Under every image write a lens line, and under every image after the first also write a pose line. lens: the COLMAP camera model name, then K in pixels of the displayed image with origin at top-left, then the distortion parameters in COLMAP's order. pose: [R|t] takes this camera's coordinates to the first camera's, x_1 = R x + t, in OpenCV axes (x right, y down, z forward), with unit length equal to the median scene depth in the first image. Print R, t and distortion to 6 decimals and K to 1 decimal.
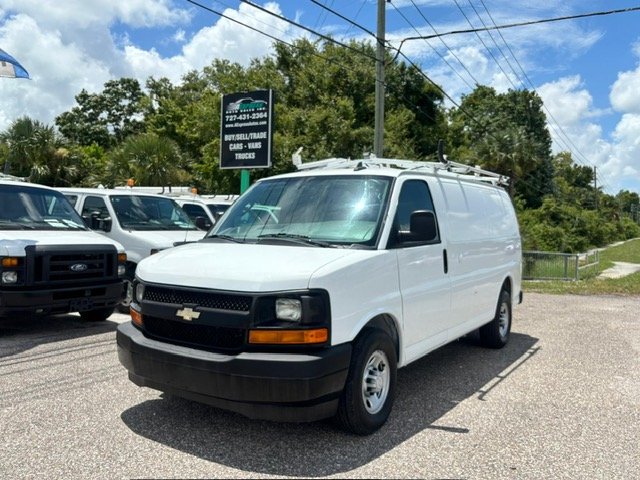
lens RADIAL K [[604.0, 0, 320.2], [0, 604.0, 237.3], [0, 0, 1]] dist [-0.034083, 0.000000]
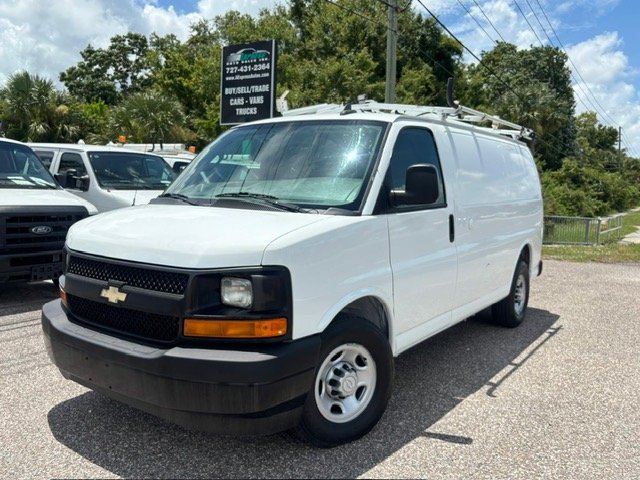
lens RADIAL K [[604.0, 0, 321.4], [0, 604.0, 226.3], [0, 0, 1]] dist [-0.034083, 0.000000]
pose [[0.999586, 0.008684, -0.027435, 0.043503], [-0.007421, 0.998922, 0.045813, -0.000781], [0.027803, -0.045591, 0.998573, 0.137065]]
